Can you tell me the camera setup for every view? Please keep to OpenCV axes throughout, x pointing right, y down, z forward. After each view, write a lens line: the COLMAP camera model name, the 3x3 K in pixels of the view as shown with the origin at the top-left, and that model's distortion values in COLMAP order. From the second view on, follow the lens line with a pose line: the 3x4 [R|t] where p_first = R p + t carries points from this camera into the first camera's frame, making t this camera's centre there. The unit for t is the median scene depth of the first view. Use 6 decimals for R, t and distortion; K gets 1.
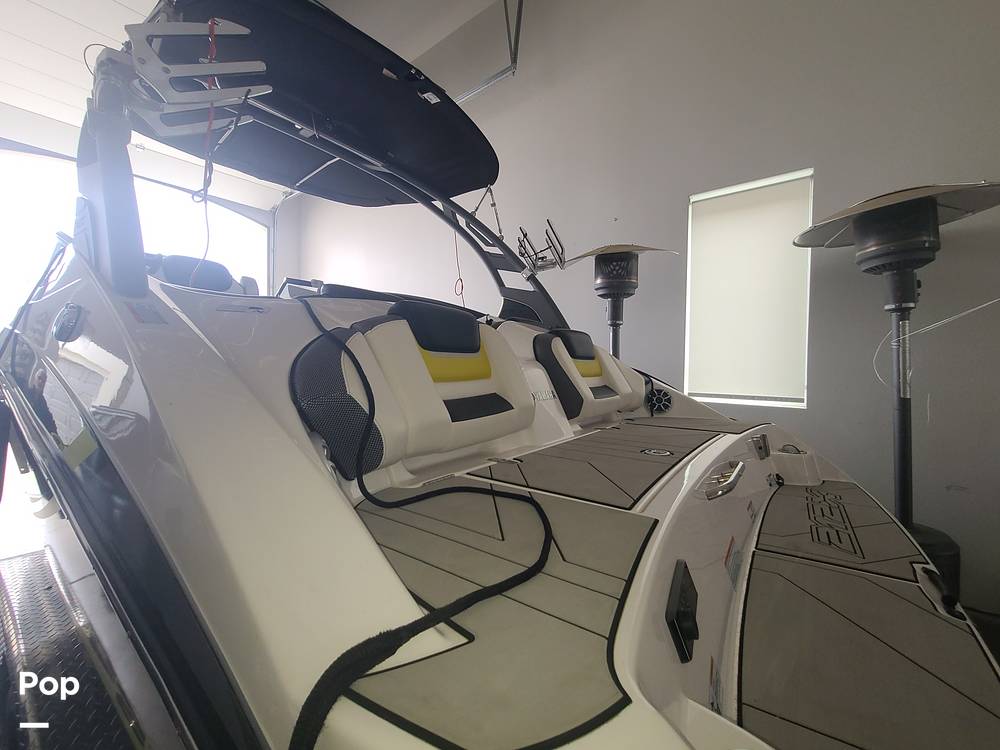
lens RADIAL K [[407.9, 0, 499.1], [0, 407.9, 374.4], [0, 0, 1]] dist [-0.002907, -0.001909]
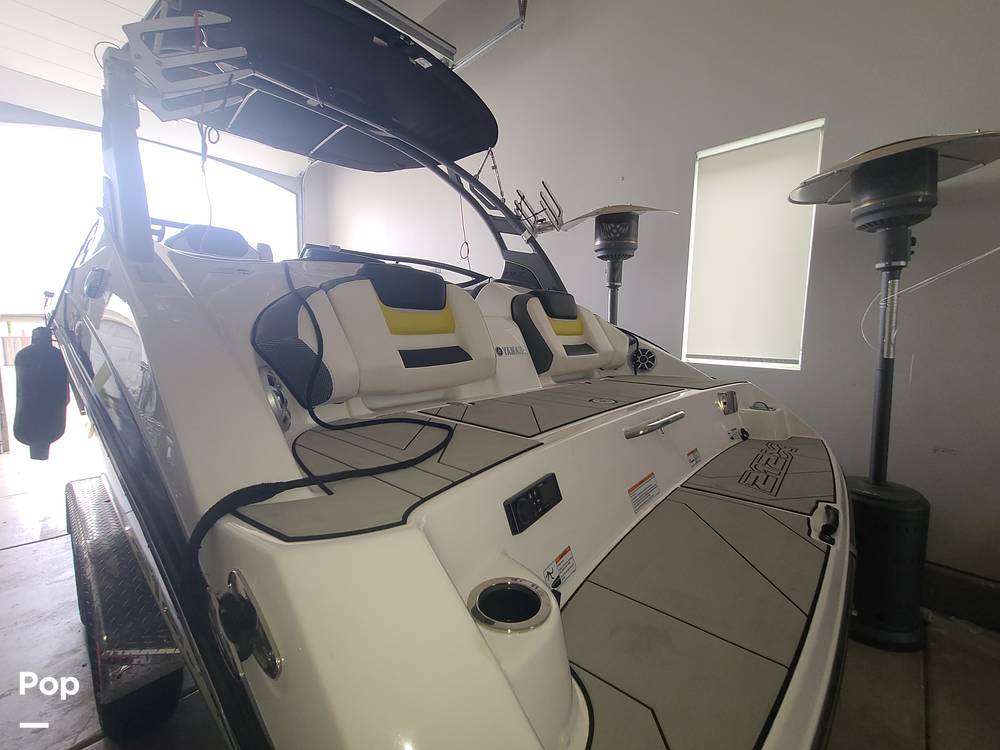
lens RADIAL K [[407.9, 0, 500.4], [0, 407.9, 374.5], [0, 0, 1]] dist [-0.002907, -0.001909]
pose [[0.996431, 0.013035, -0.083405, 0.134294], [-0.005986, 0.996430, 0.084208, 0.019167], [0.084205, -0.083408, 0.992951, -0.075229]]
